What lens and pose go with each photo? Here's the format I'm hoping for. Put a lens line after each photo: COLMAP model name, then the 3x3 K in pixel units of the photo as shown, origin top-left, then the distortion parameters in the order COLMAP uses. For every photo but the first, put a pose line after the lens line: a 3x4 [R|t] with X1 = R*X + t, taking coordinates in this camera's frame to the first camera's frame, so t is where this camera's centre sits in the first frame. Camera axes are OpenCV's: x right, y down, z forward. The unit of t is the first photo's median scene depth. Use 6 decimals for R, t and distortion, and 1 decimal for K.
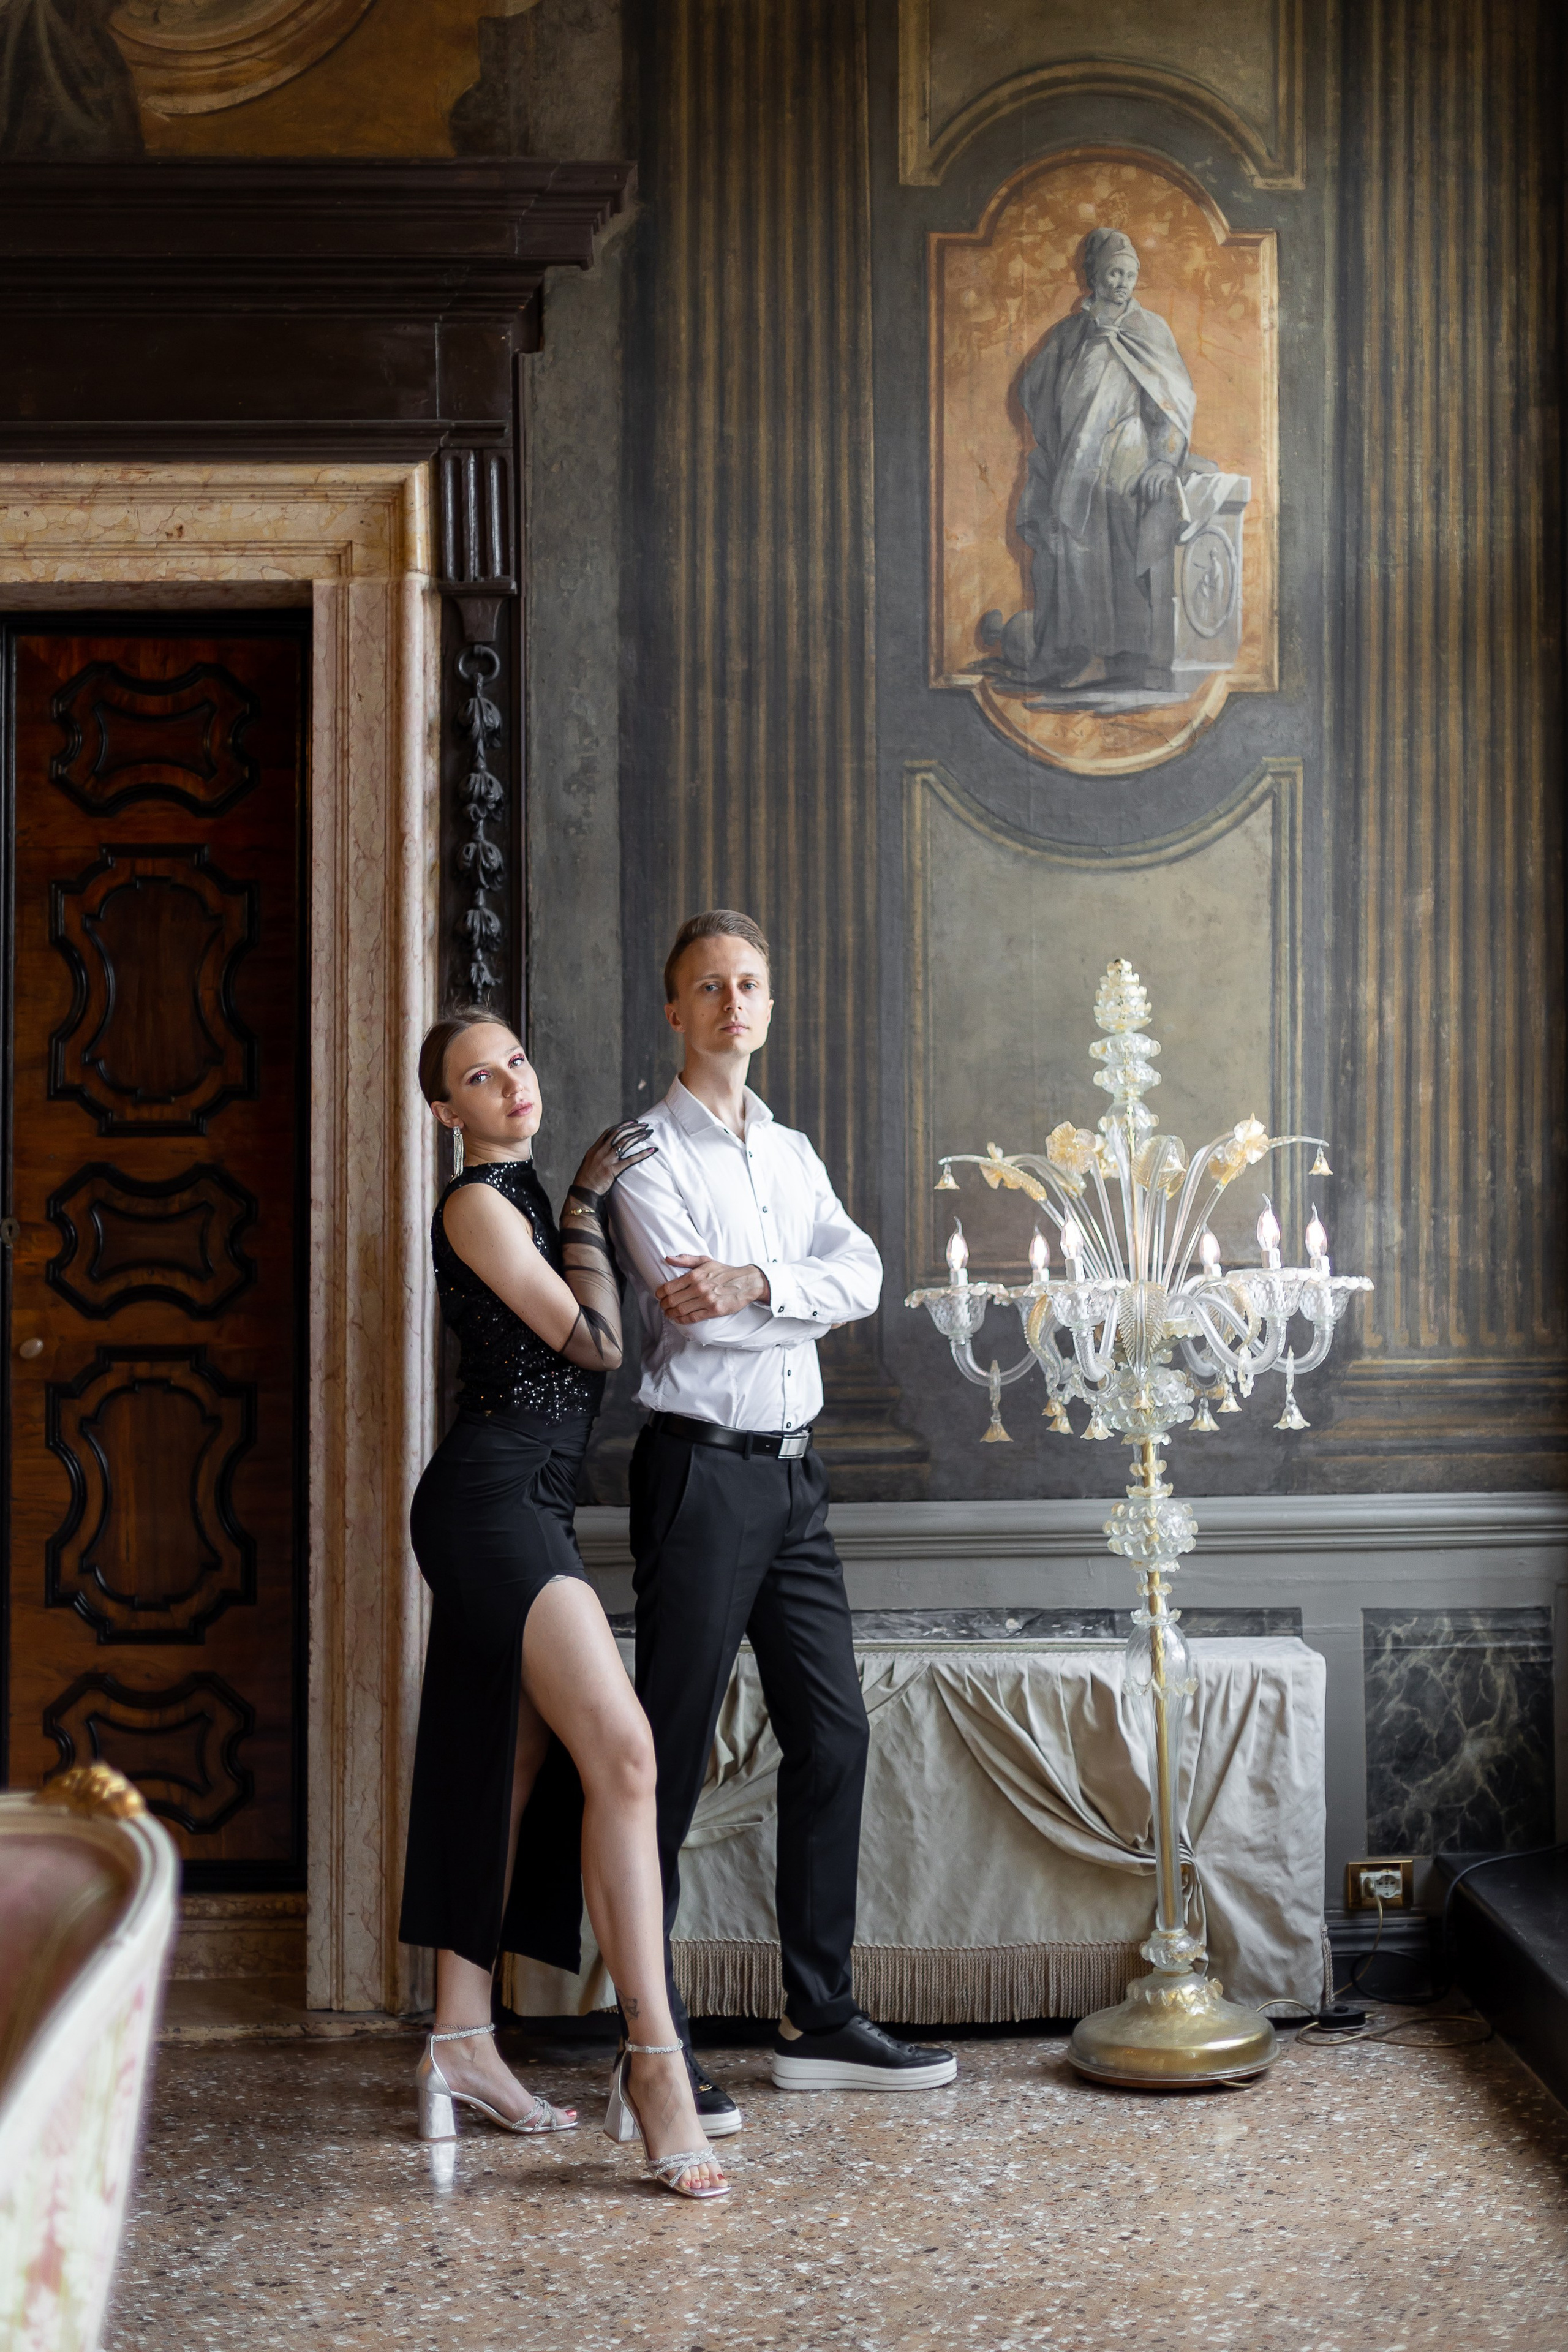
lens RADIAL K [[3339.3, 0, 927.2], [0, 3339.3, 1233.2], [0, 0, 1]] dist [0.003705, -0.011845]
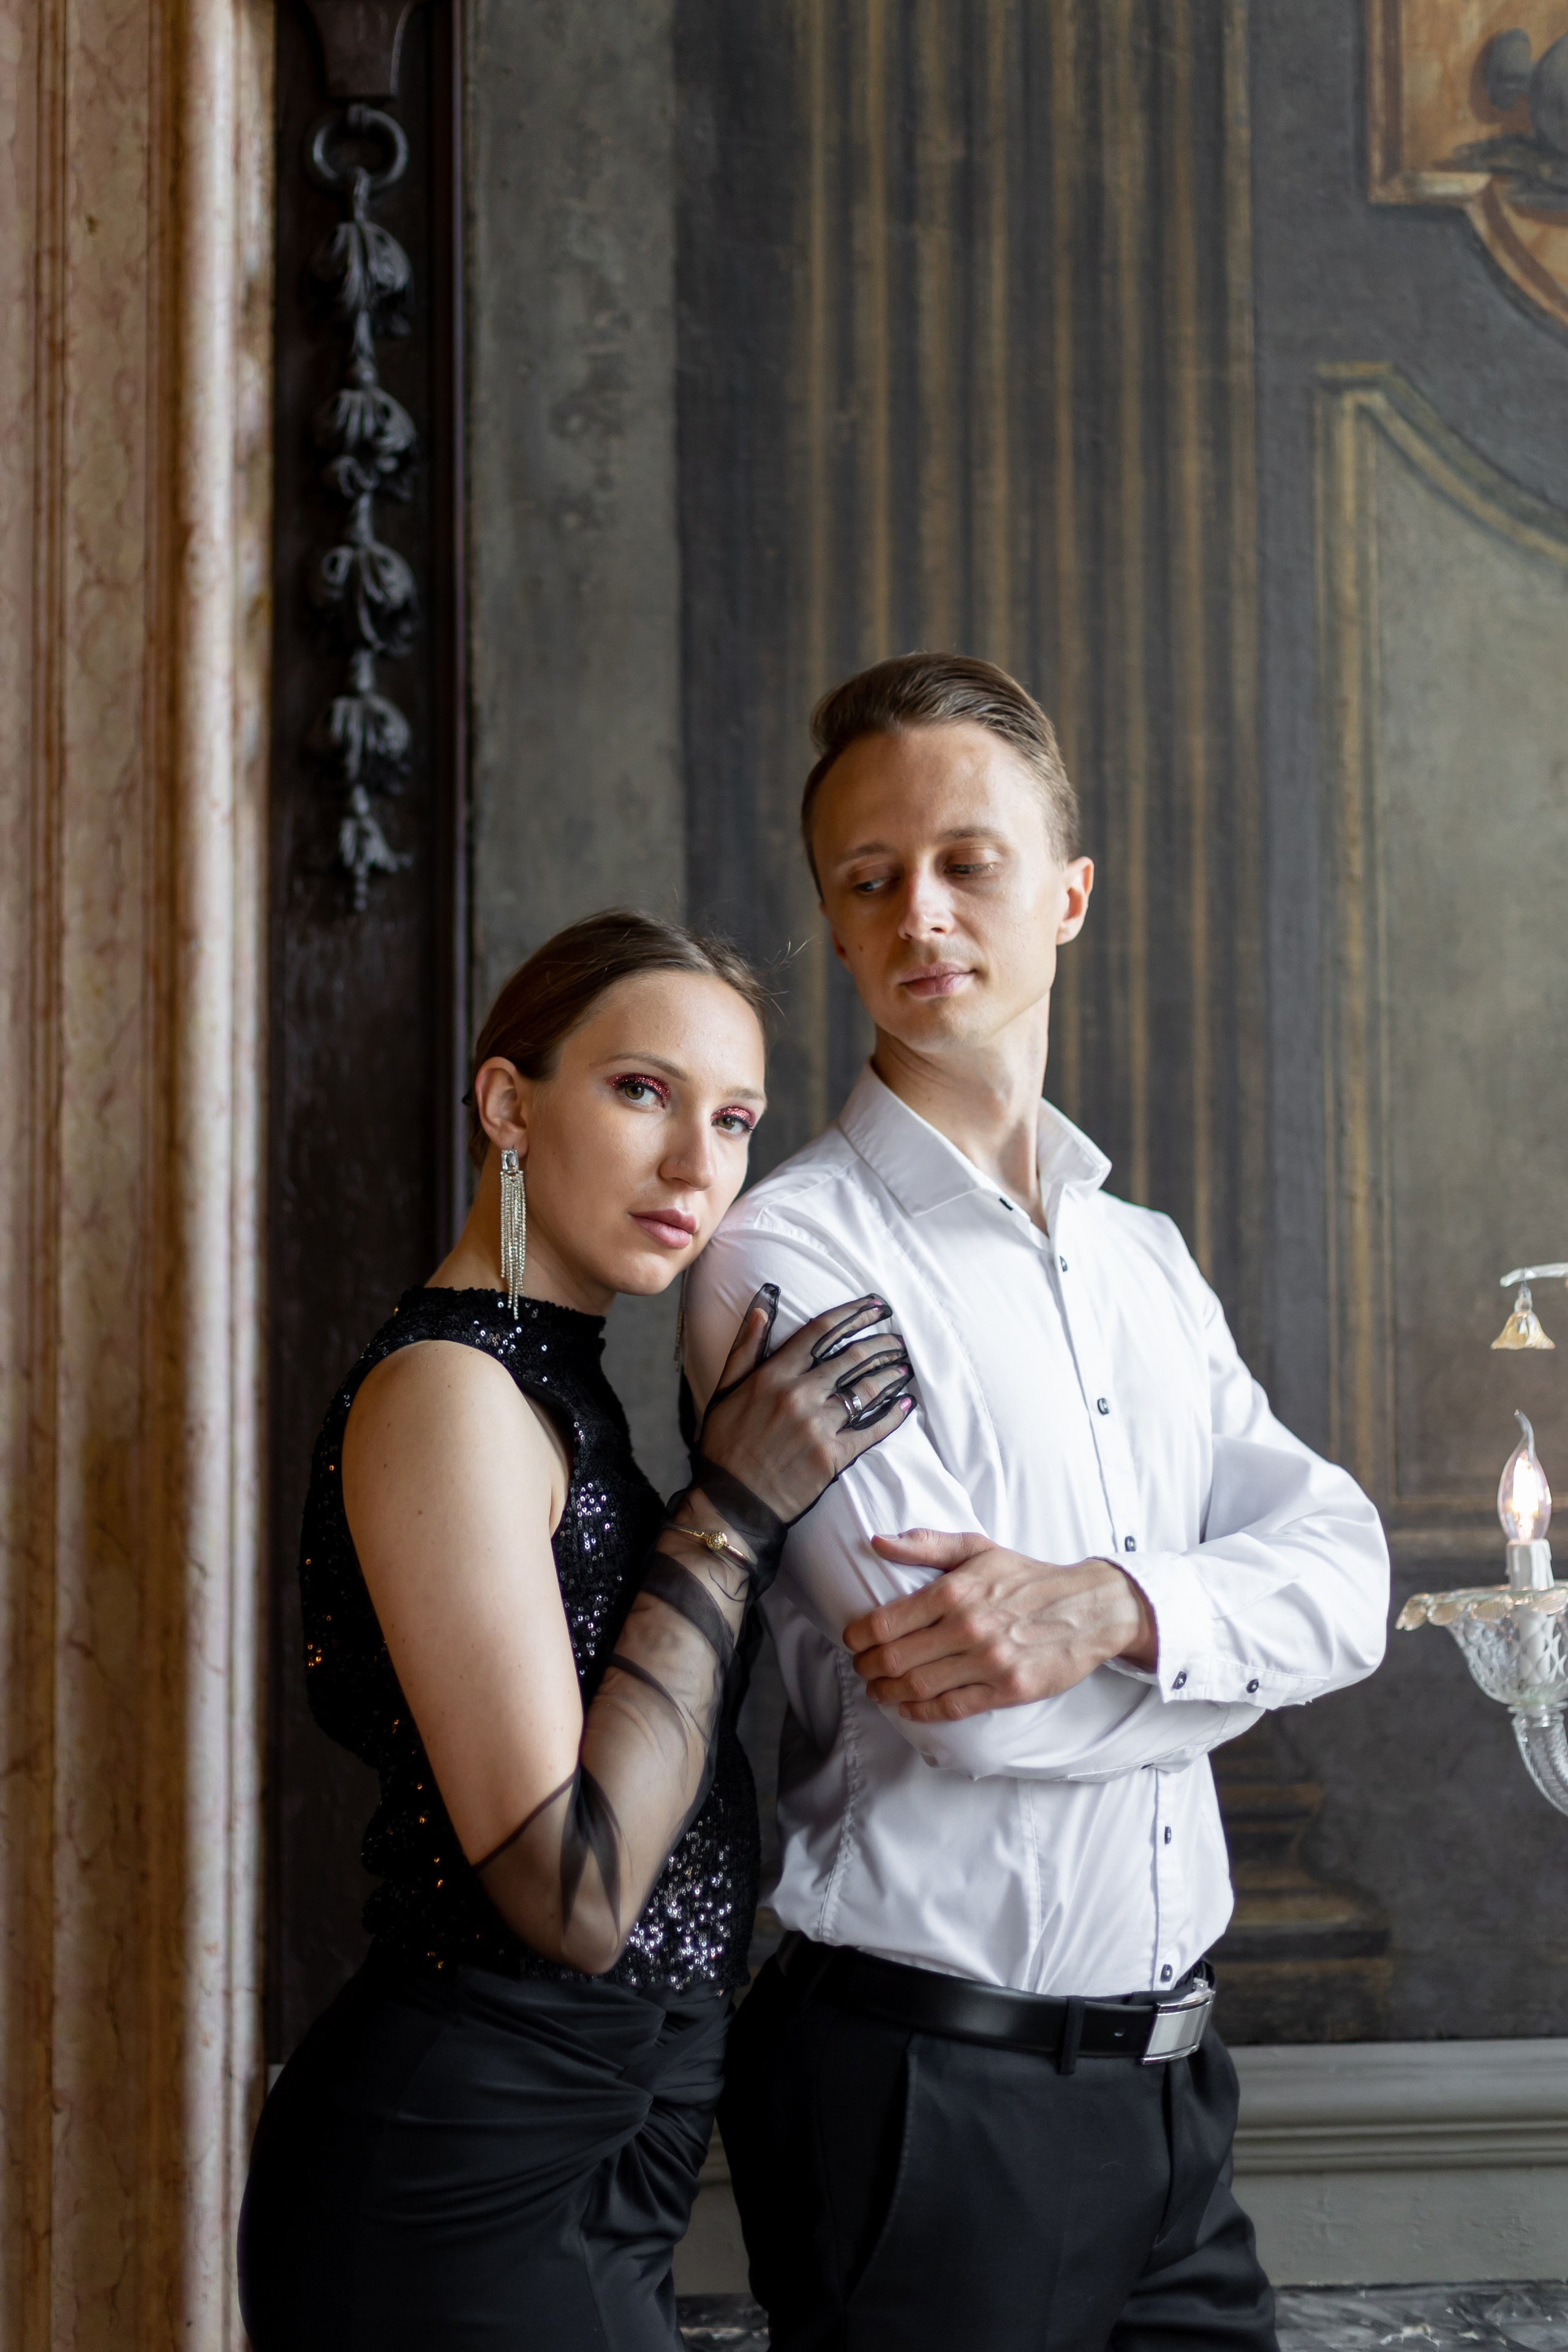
lens RADIAL K [[3353.2, 0, 784.0], [0, 3353.2, 1176.0], [0, 0, 1]] dist [0.009228, -0.021218]
pose [[0.999969, -0.003711, -0.006874, -0.075266], [0.003523, 0.999626, -0.027116, -0.021787], [0.006972, 0.027091, 0.999609, 0.558700]]
